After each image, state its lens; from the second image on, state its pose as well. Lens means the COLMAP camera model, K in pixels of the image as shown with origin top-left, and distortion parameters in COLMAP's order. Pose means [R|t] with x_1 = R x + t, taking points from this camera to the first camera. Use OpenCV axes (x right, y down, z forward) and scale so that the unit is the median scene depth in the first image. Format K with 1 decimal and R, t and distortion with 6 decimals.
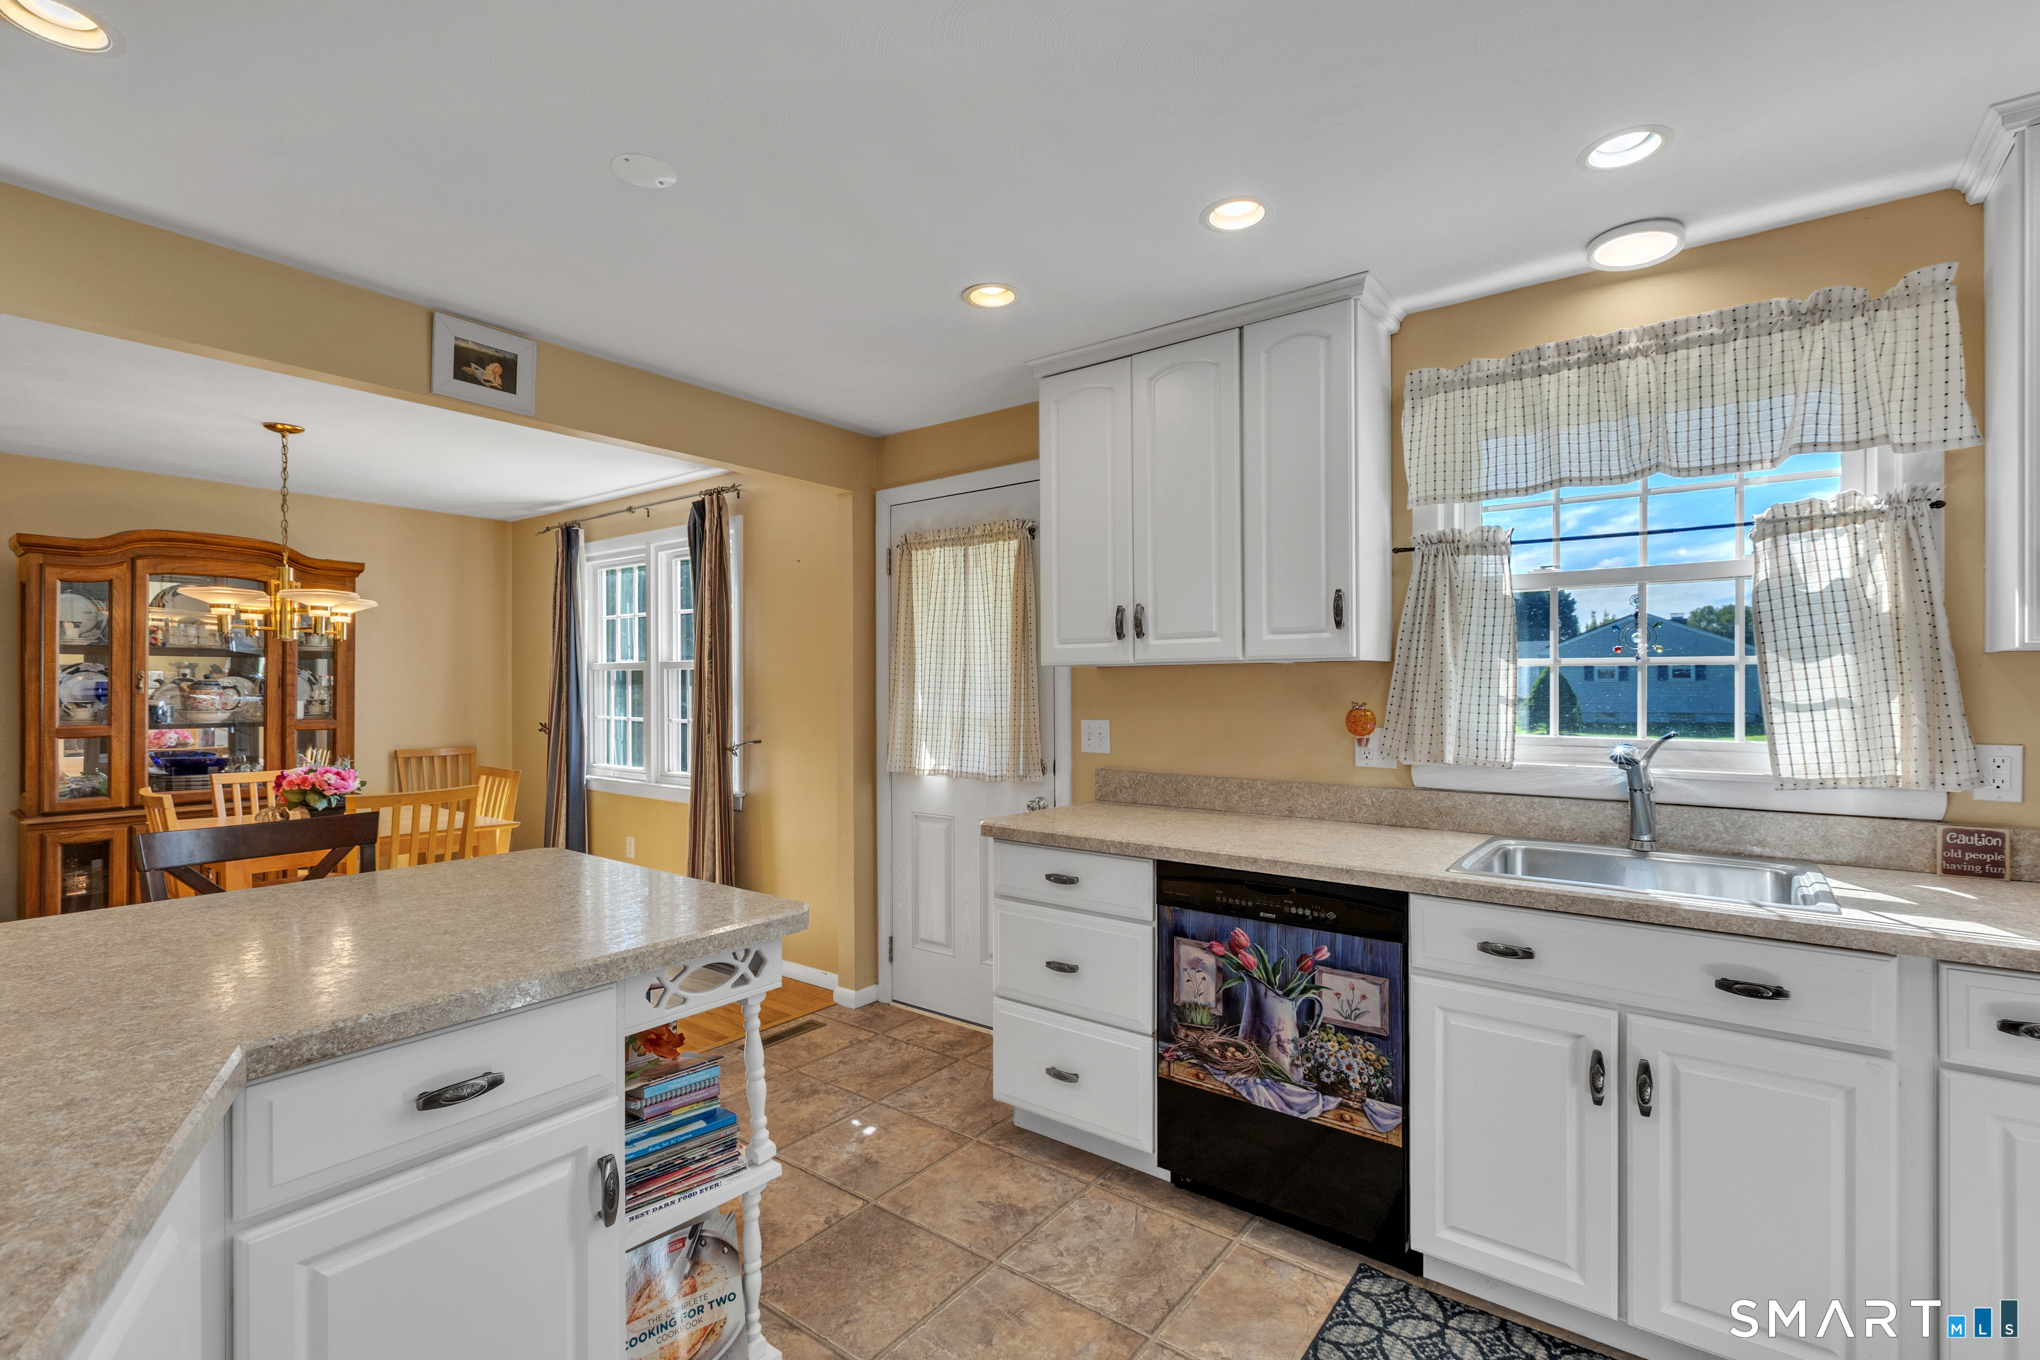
lens RADIAL K [[918.1, 0, 1018.9], [0, 918.1, 684.2], [0, 0, 1]] dist [-0.000854, -0.001096]
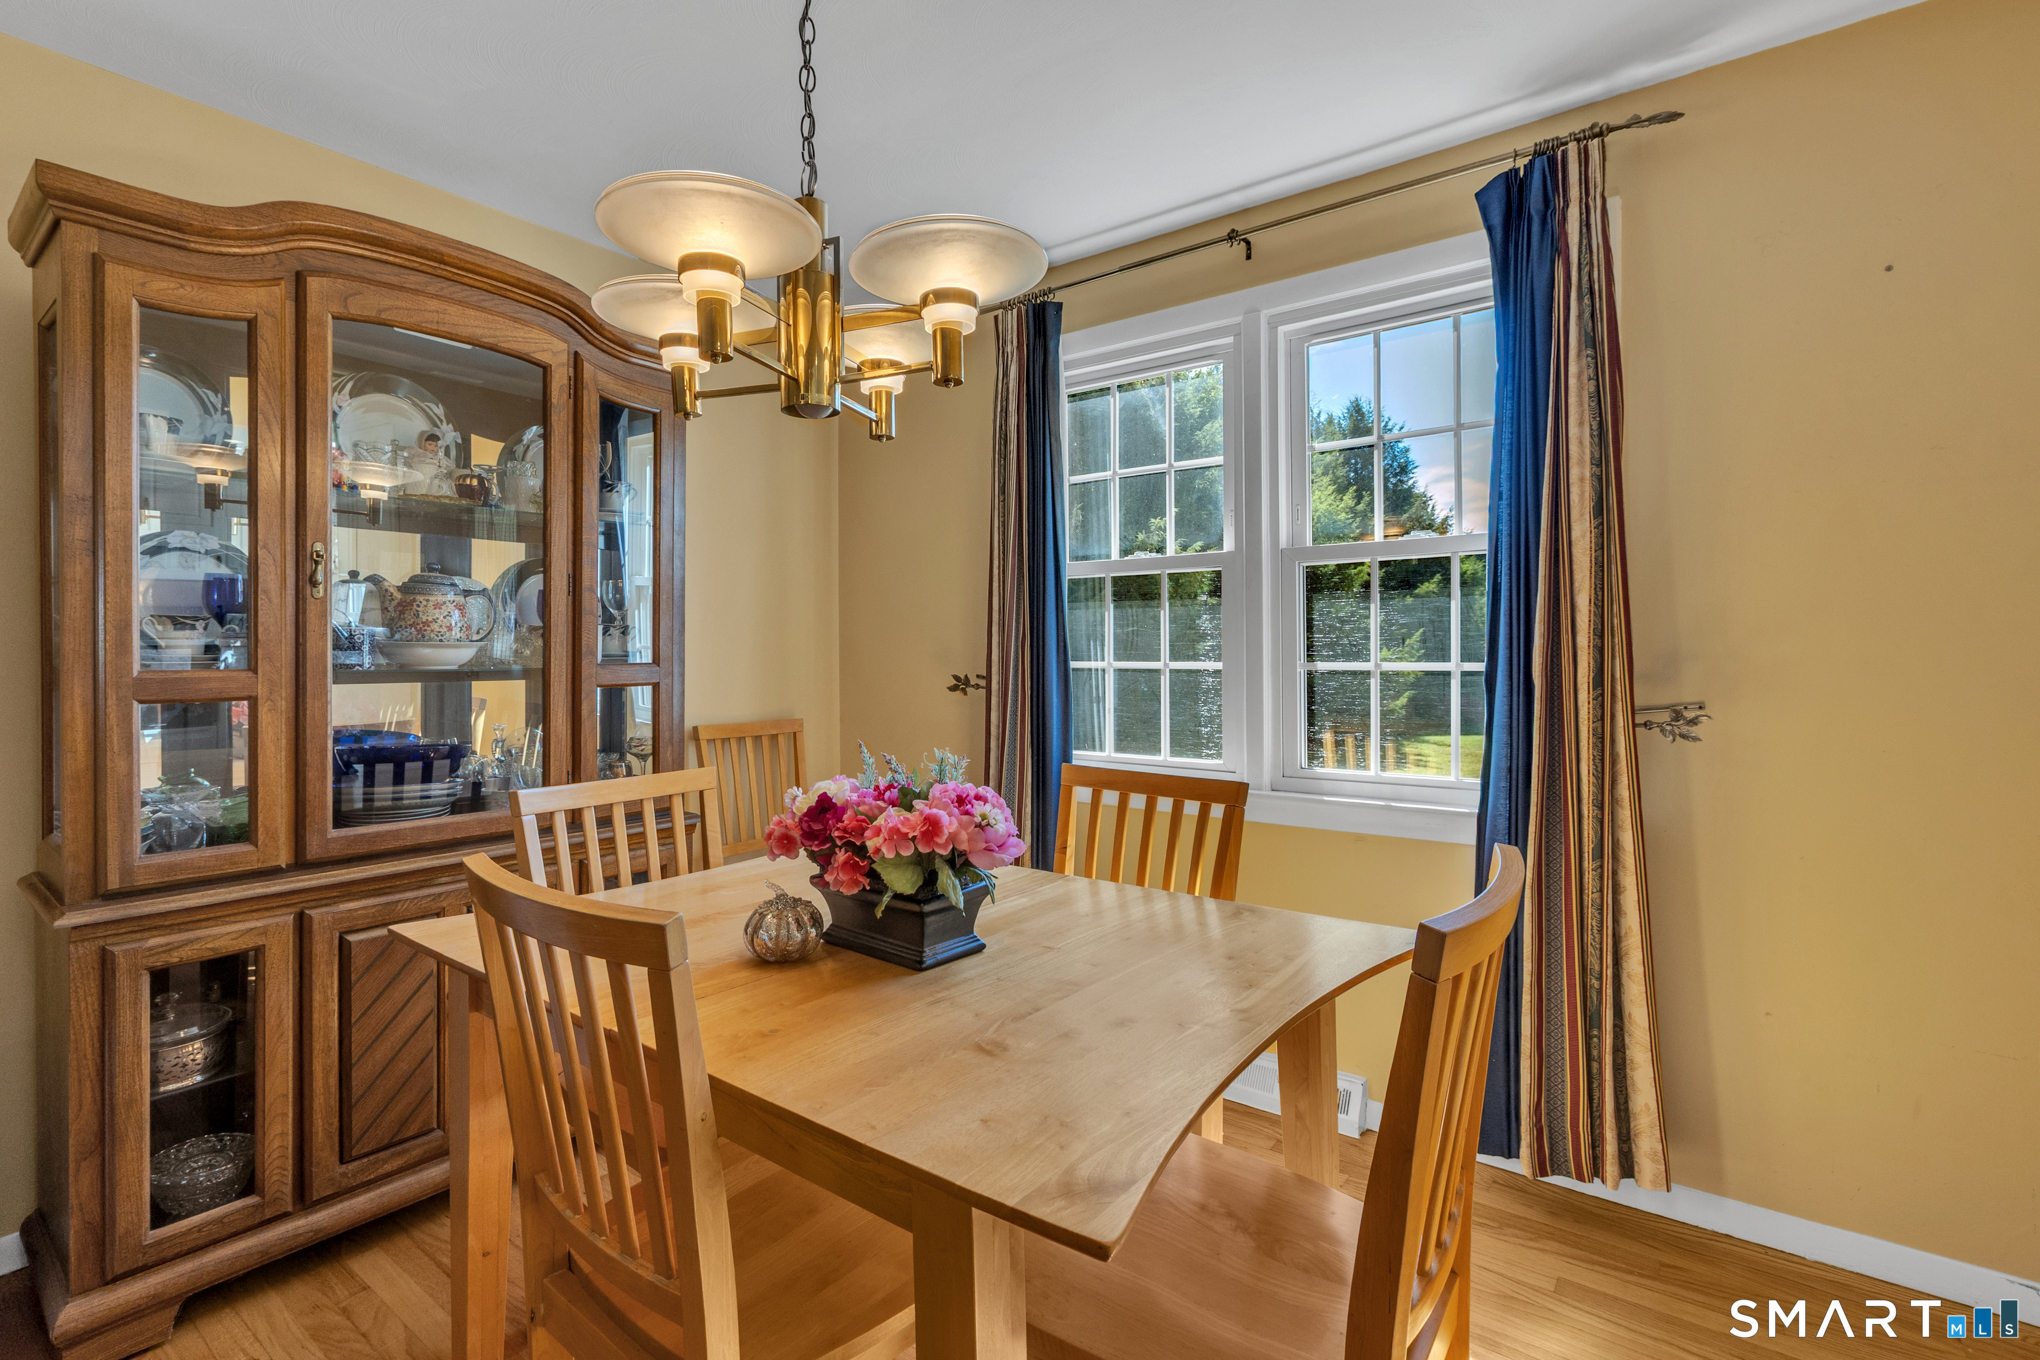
lens RADIAL K [[947.1, 0, 984.8], [0, 947.1, 660.7], [0, 0, 1]] dist [-0.005123, -0.000346]
pose [[0.999766, -0.005180, -0.021026, -1.022631], [0.005290, 0.999973, 0.005158, 0.062537], [0.020998, -0.005268, 0.999766, 0.910108]]
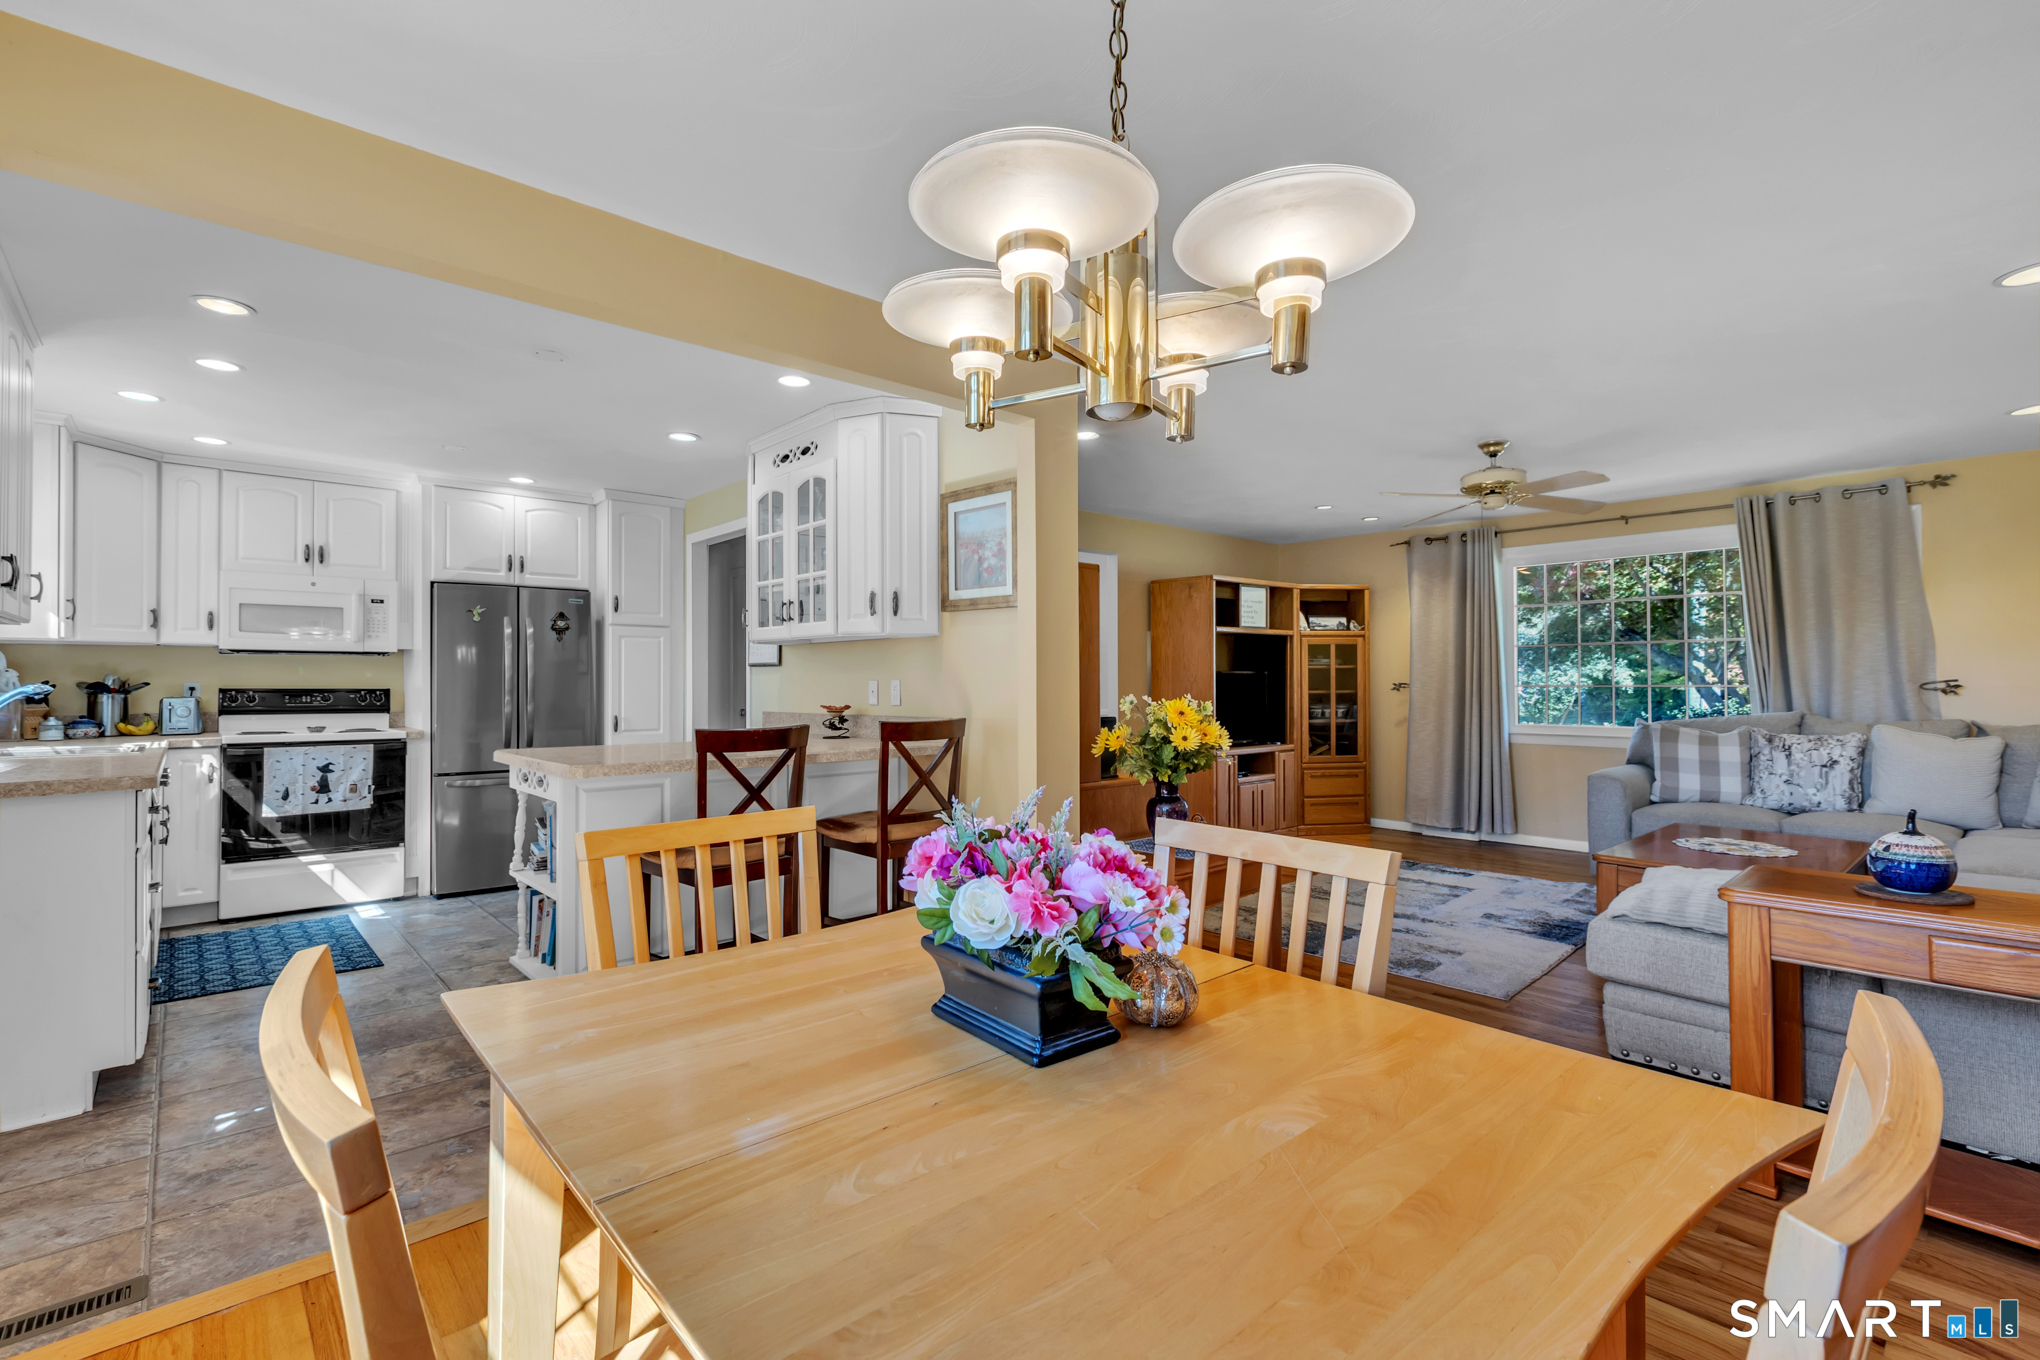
lens RADIAL K [[918.1, 0, 1018.9], [0, 918.1, 670.2], [0, 0, 1]] dist [-0.000854, -0.001096]
pose [[-0.984271, 0.007827, 0.176491, -1.136499], [0.005292, 0.999876, -0.014827, 0.057442], [-0.176585, -0.013660, -0.984191, 1.818541]]
